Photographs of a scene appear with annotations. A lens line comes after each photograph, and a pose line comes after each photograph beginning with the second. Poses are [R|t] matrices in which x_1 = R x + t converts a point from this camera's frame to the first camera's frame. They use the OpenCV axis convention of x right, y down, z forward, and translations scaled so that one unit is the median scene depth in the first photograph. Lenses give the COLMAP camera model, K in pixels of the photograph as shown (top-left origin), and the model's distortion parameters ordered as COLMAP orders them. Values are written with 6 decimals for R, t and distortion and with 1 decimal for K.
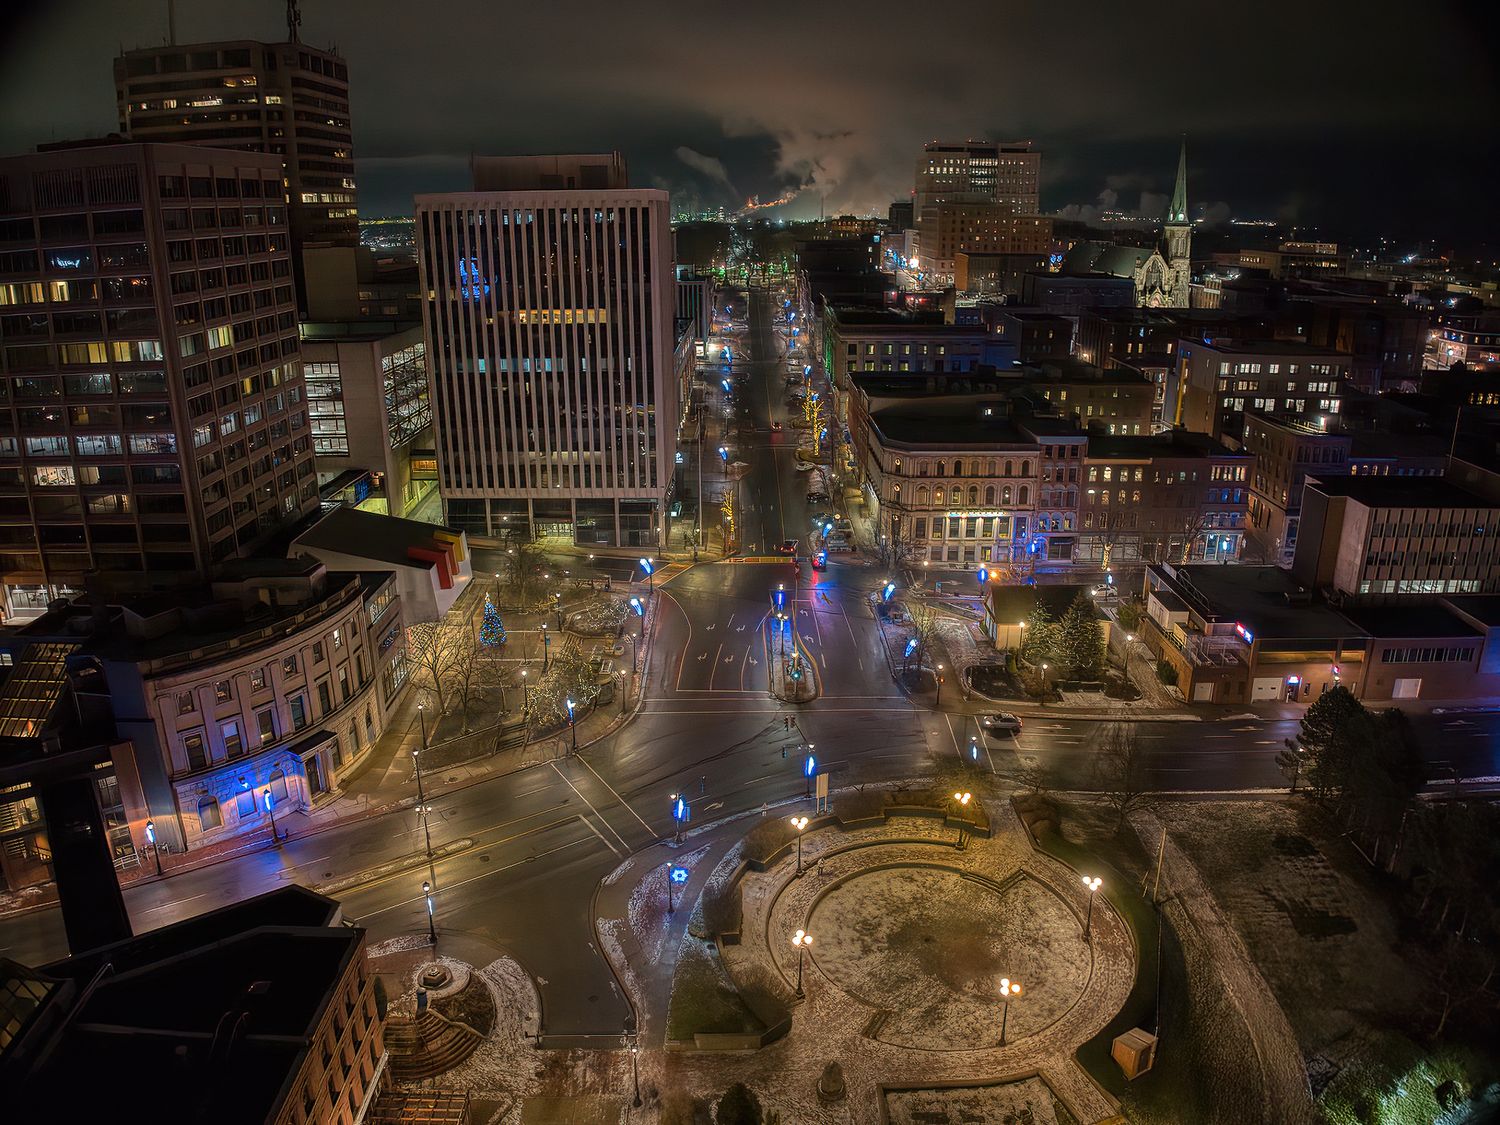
lens RADIAL K [[1046.2, 0, 753.0], [0, 1046.2, 562.0], [0, 0, 1]] dist [-0.041634, 0.000739]
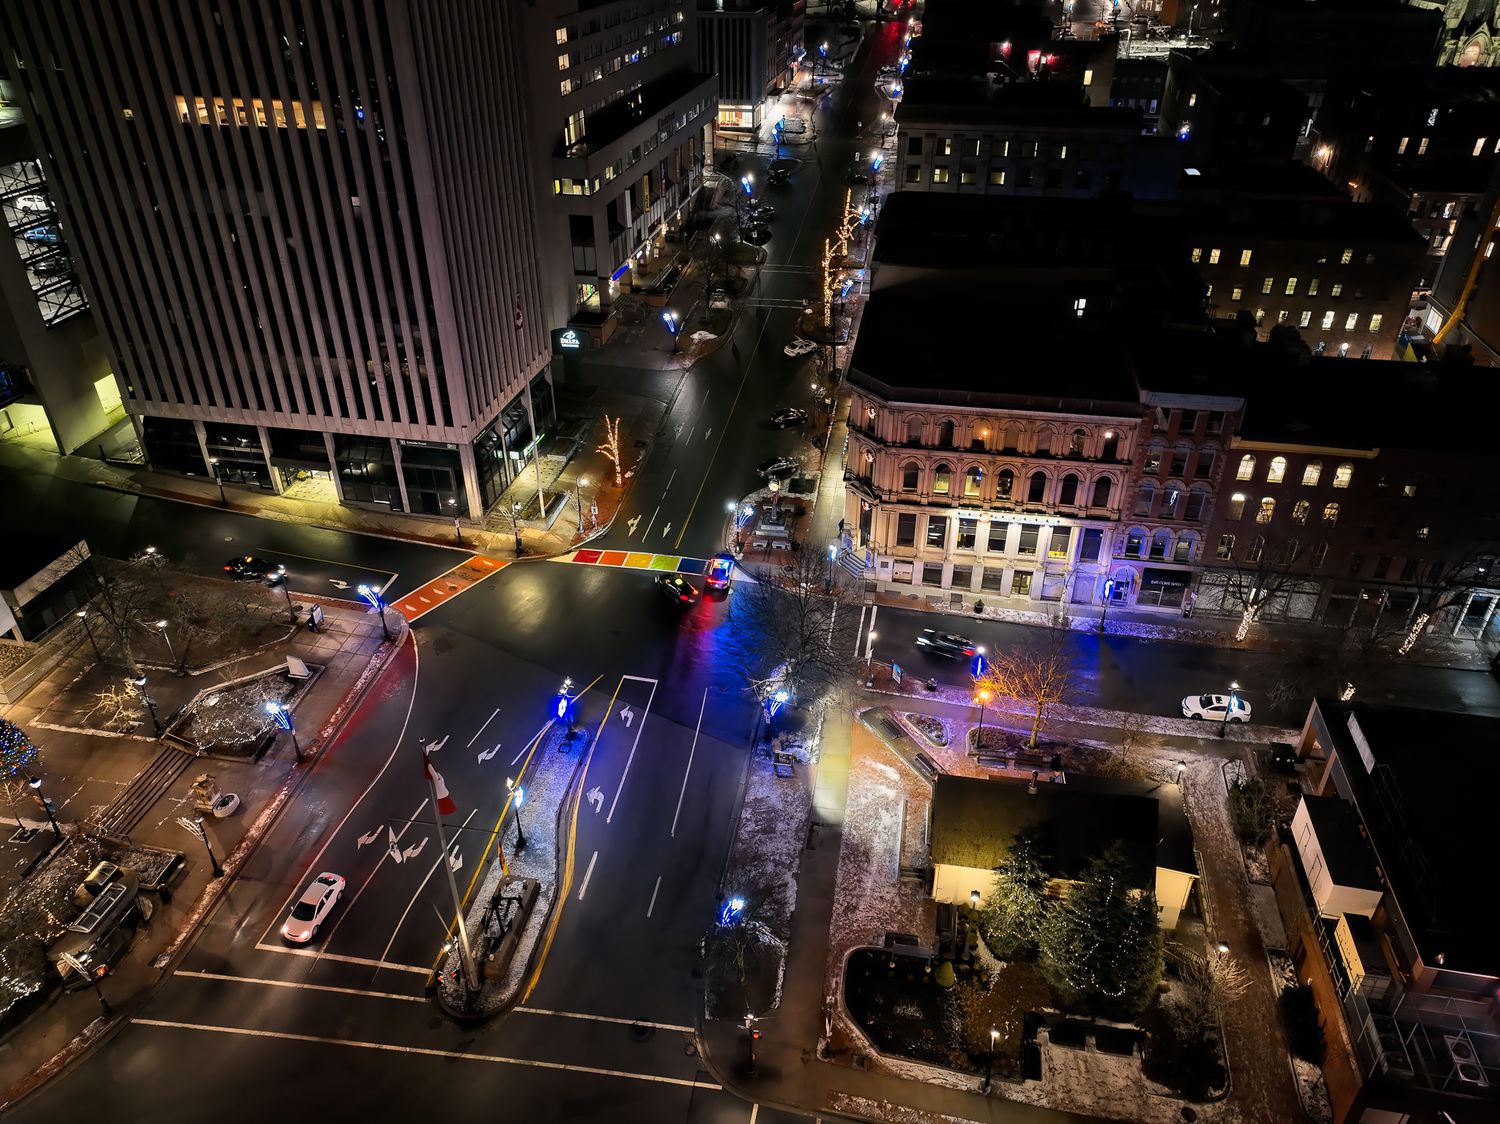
lens RADIAL K [[1061.6, 0, 745.3], [0, 1061.6, 551.4], [0, 0, 1]] dist [0.023758, 0.004750]
pose [[0.982276, 0.099078, -0.159115, 0.169124], [-0.060814, 0.971417, 0.229459, -0.149021], [0.177301, -0.215716, 0.960224, 0.434202]]
